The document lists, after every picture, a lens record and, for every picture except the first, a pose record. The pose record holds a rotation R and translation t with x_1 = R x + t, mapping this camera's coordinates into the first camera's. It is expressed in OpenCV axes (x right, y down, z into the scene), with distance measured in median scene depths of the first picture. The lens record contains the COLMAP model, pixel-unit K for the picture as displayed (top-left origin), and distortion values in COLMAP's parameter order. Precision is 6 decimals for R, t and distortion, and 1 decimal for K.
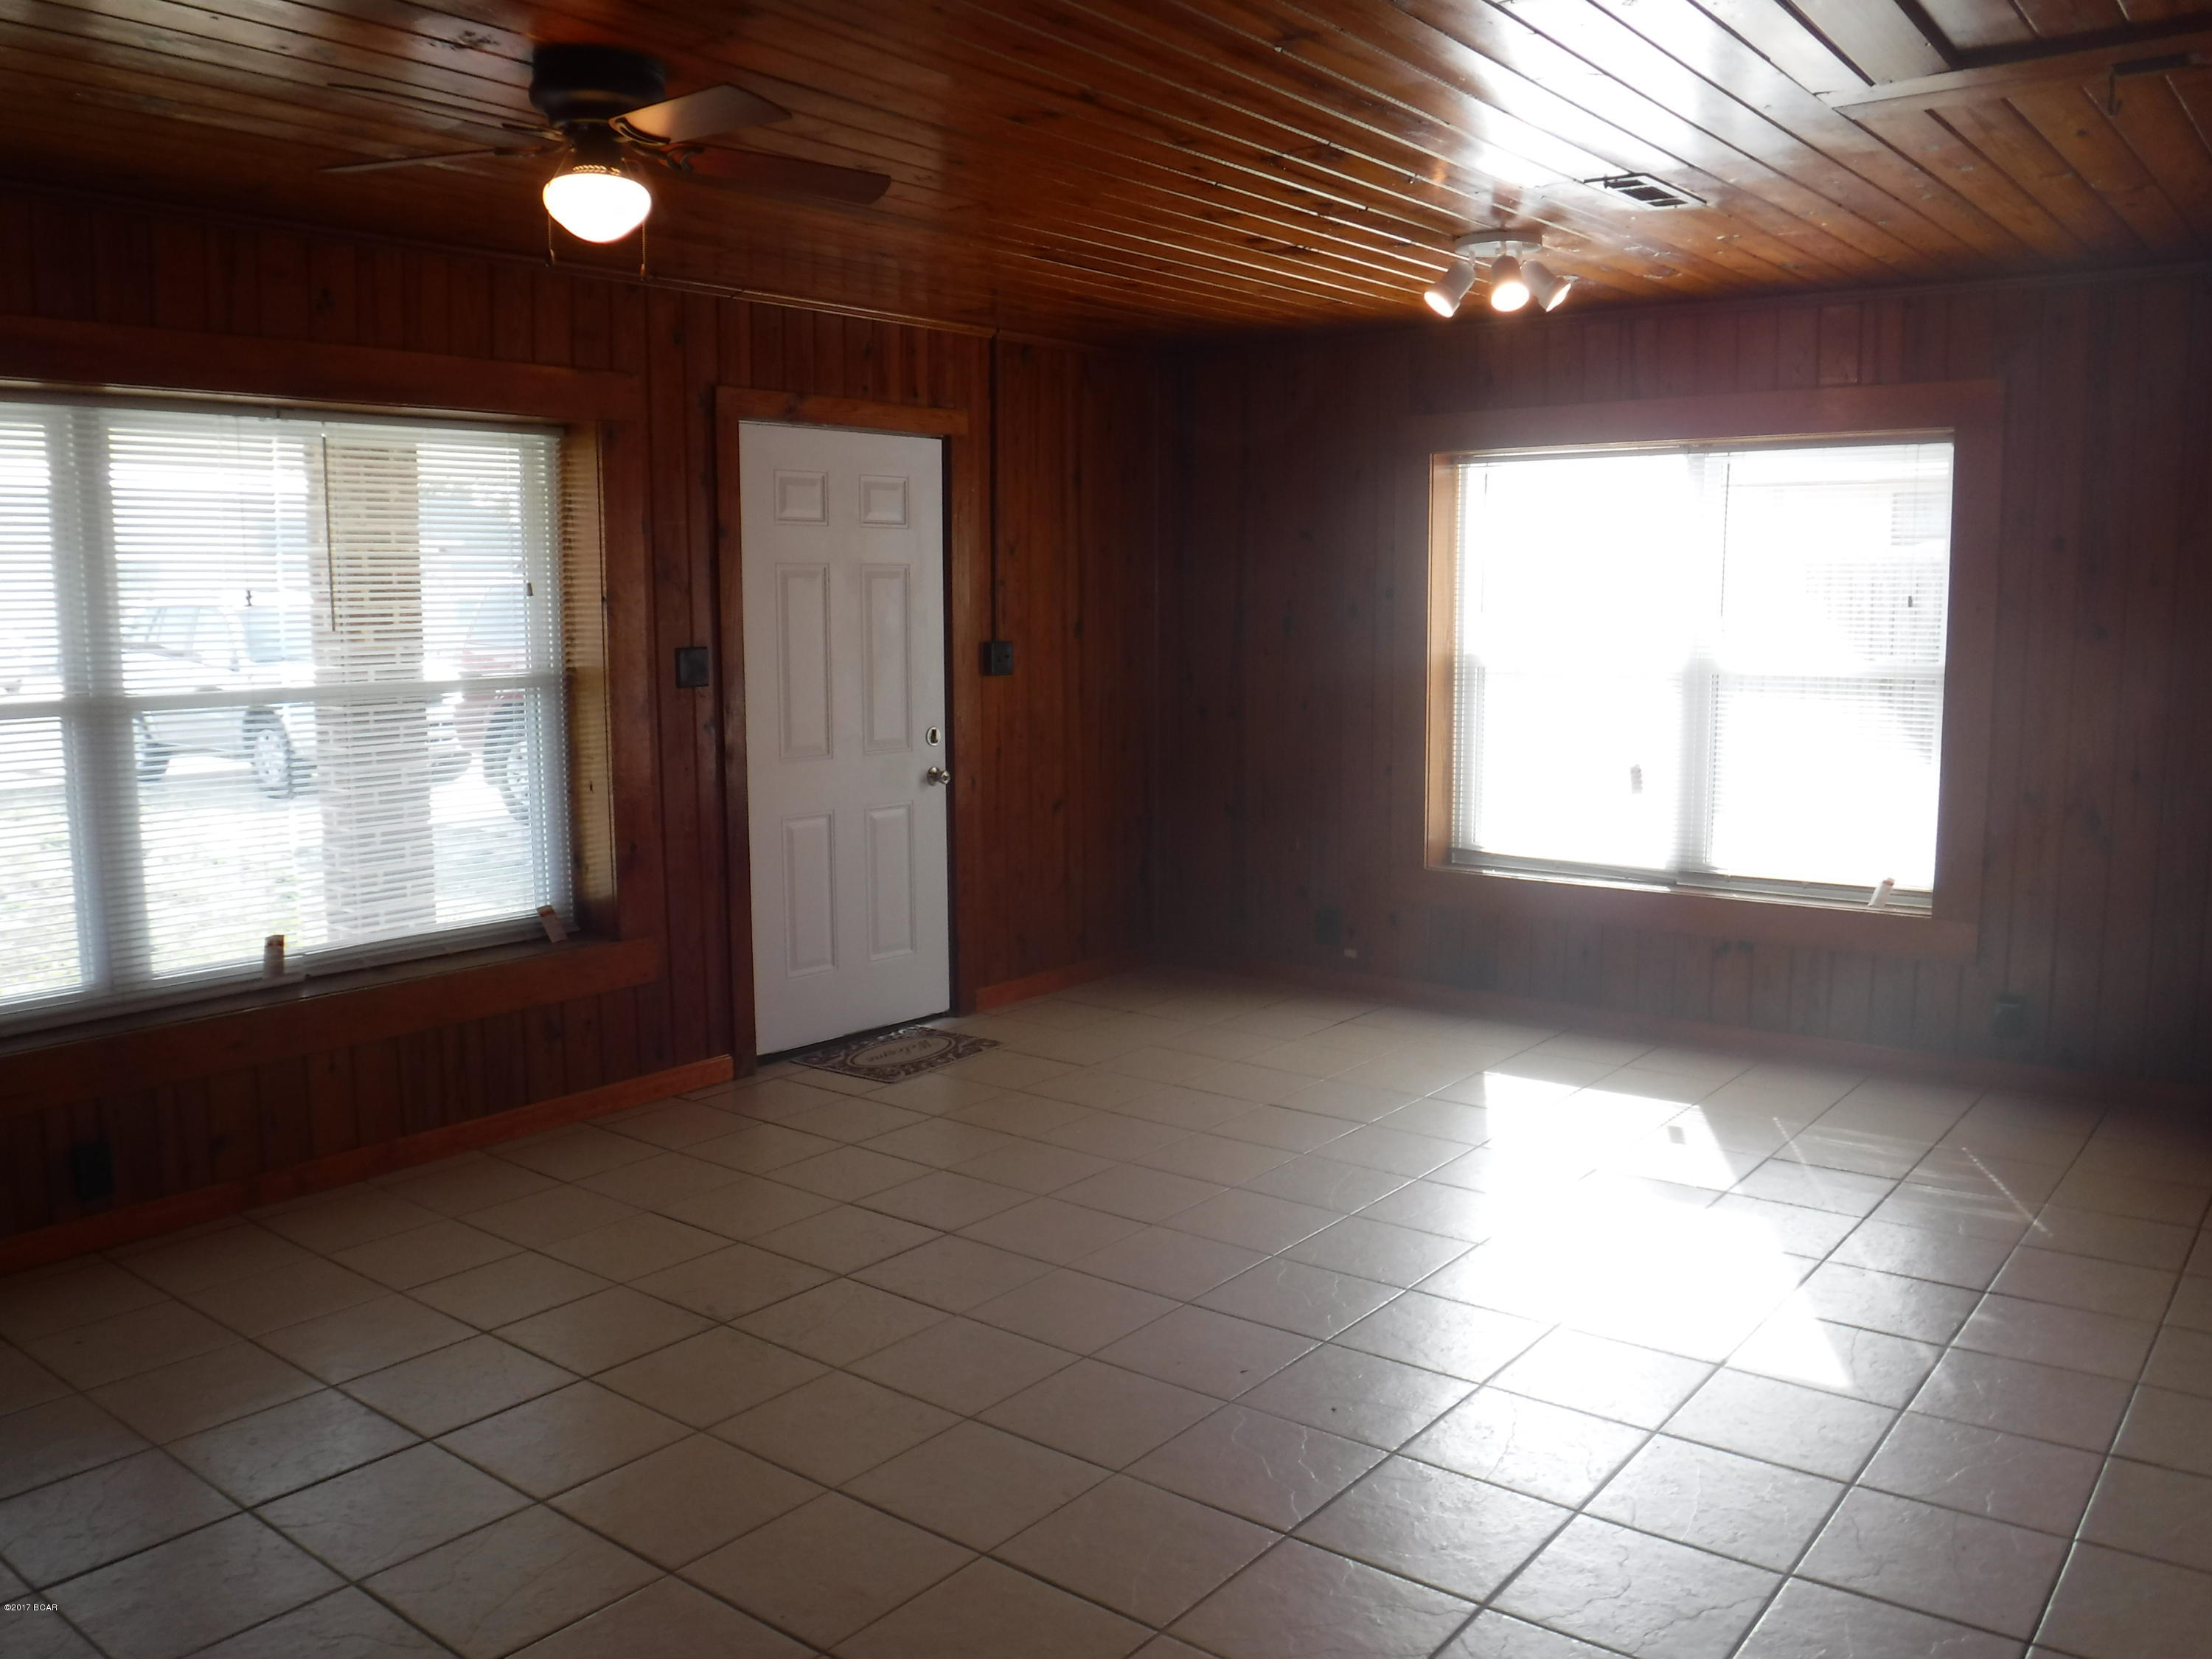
lens RADIAL K [[1806.3, 0, 1117.0], [0, 1806.3, 831.6], [0, 0, 1]] dist [-0.094218, 0.054691]
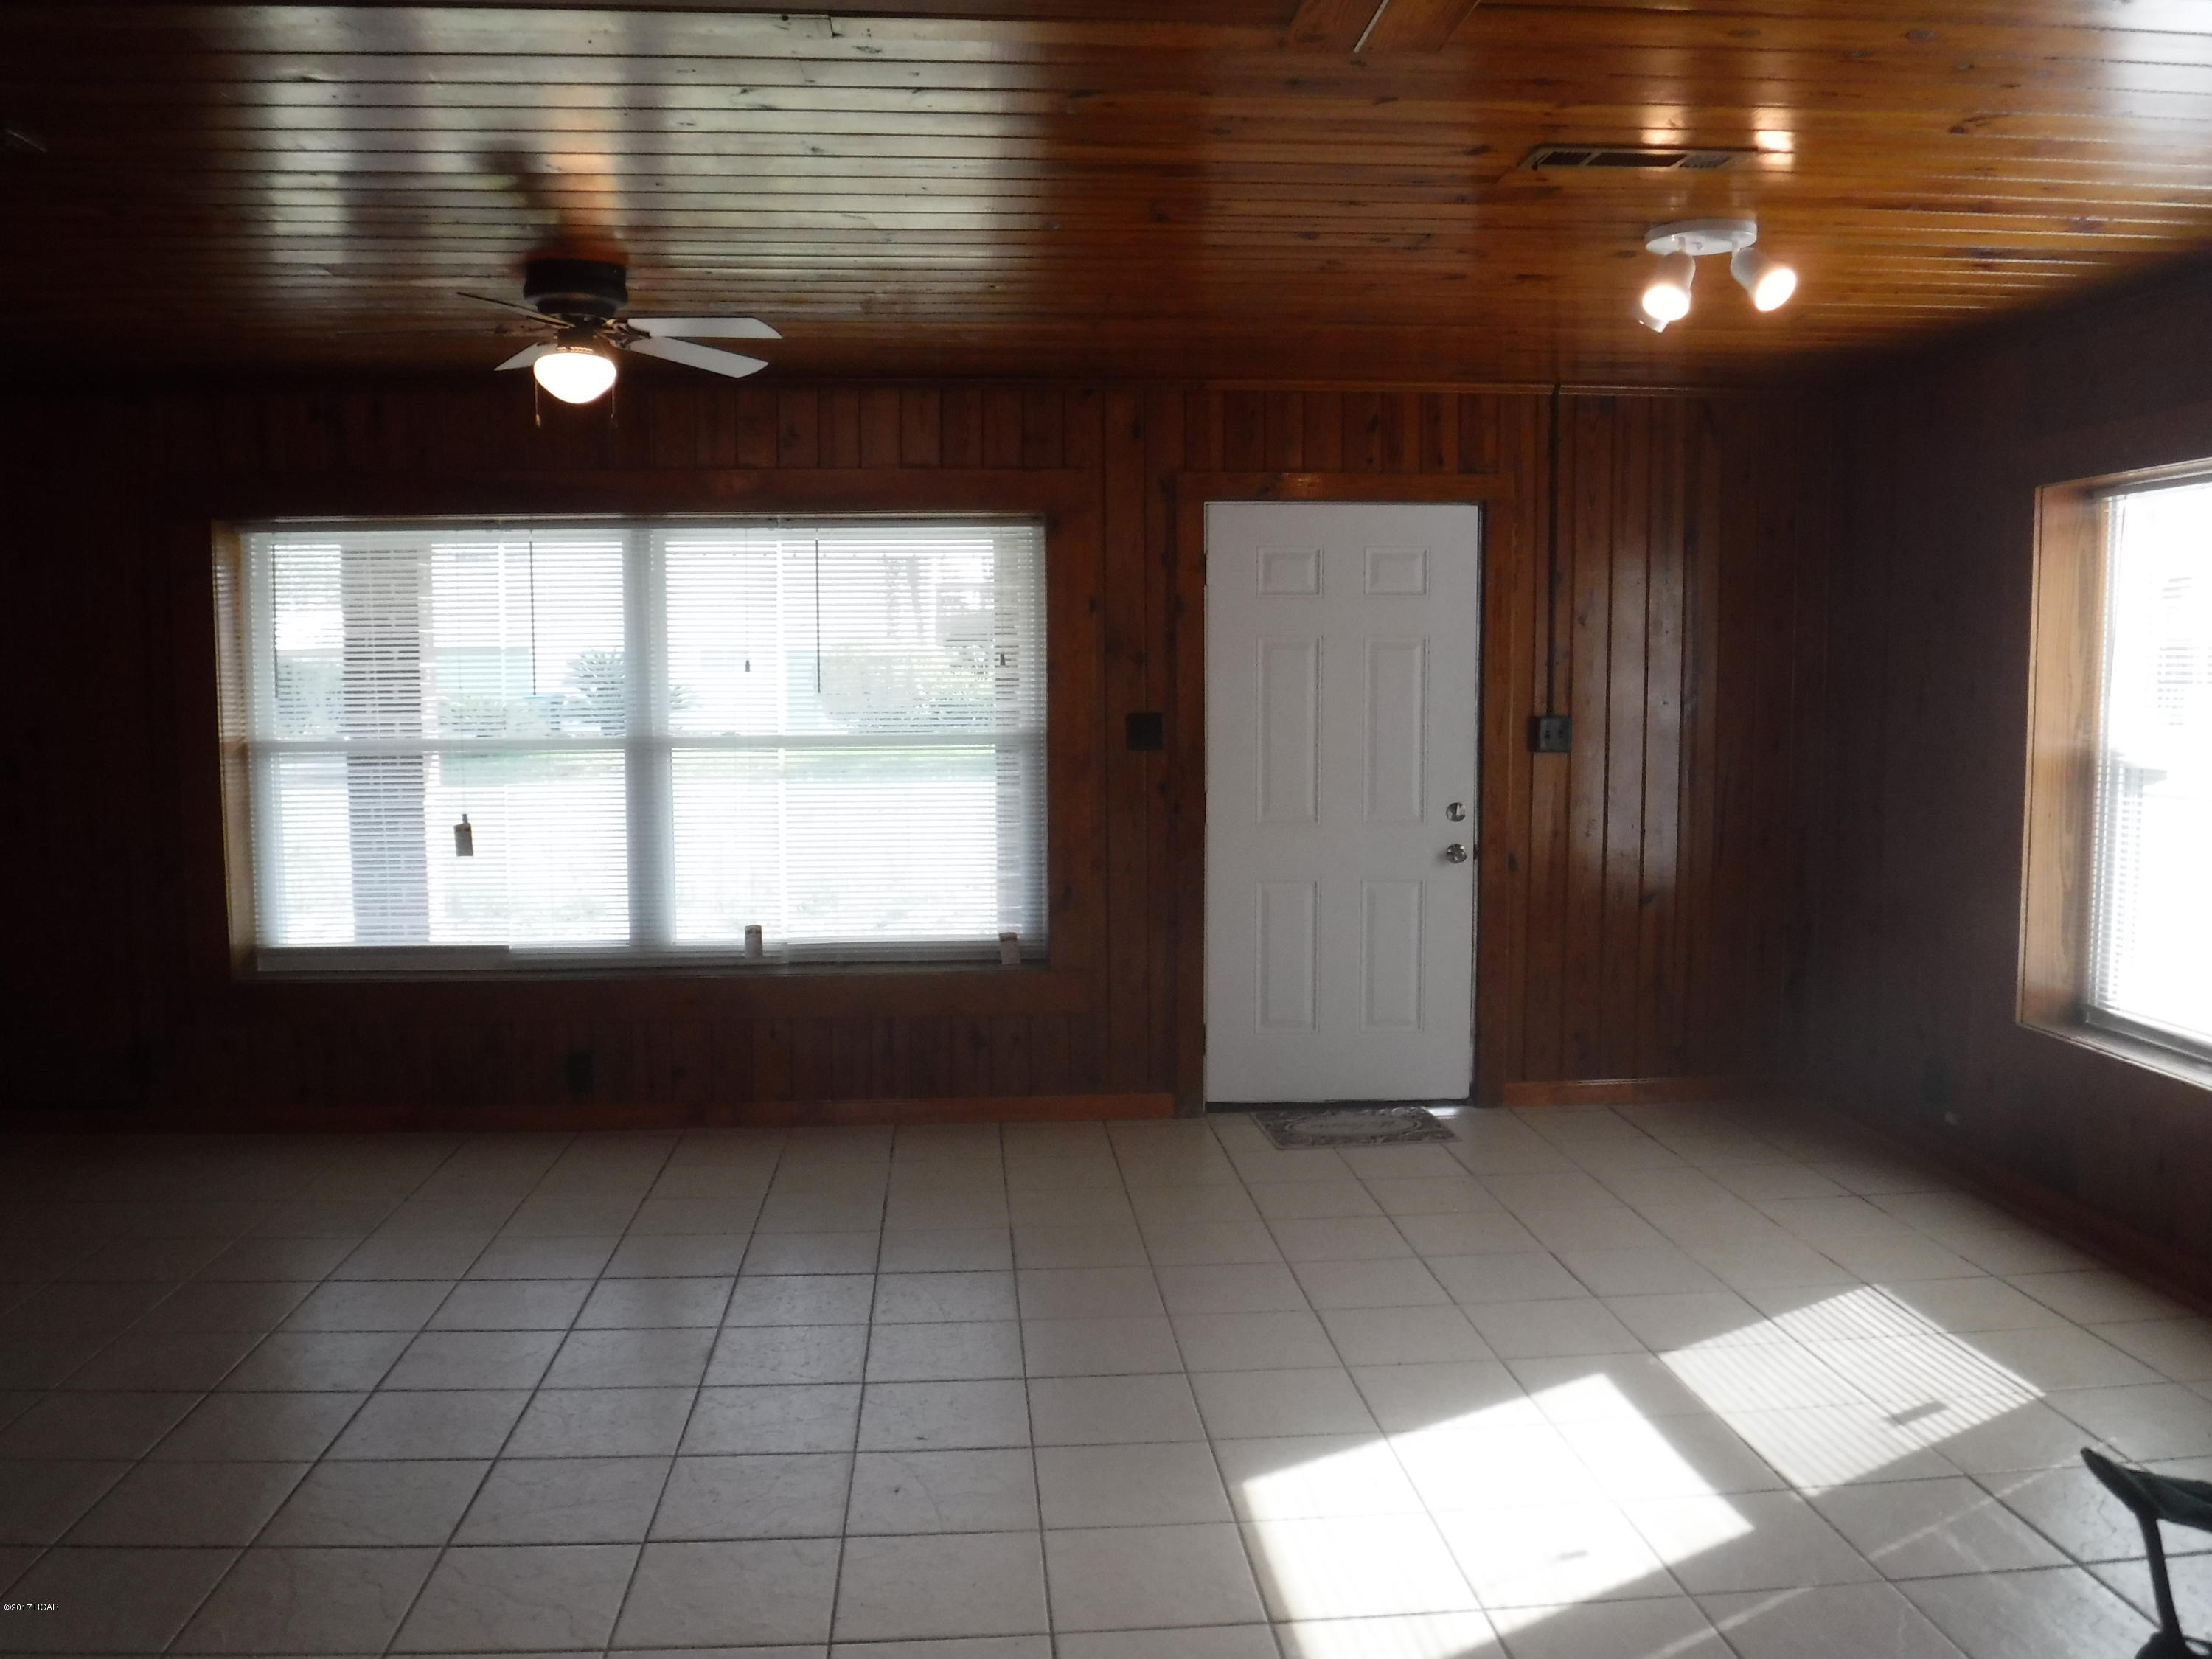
lens RADIAL K [[1806.3, 0, 1108.6], [0, 1806.3, 824.7], [0, 0, 1]] dist [-0.094218, 0.054691]
pose [[0.676294, 0.063602, -0.733881, 0.559281], [-0.094933, 0.995483, -0.001209, -0.031884], [0.730489, 0.070487, 0.679277, 0.246352]]
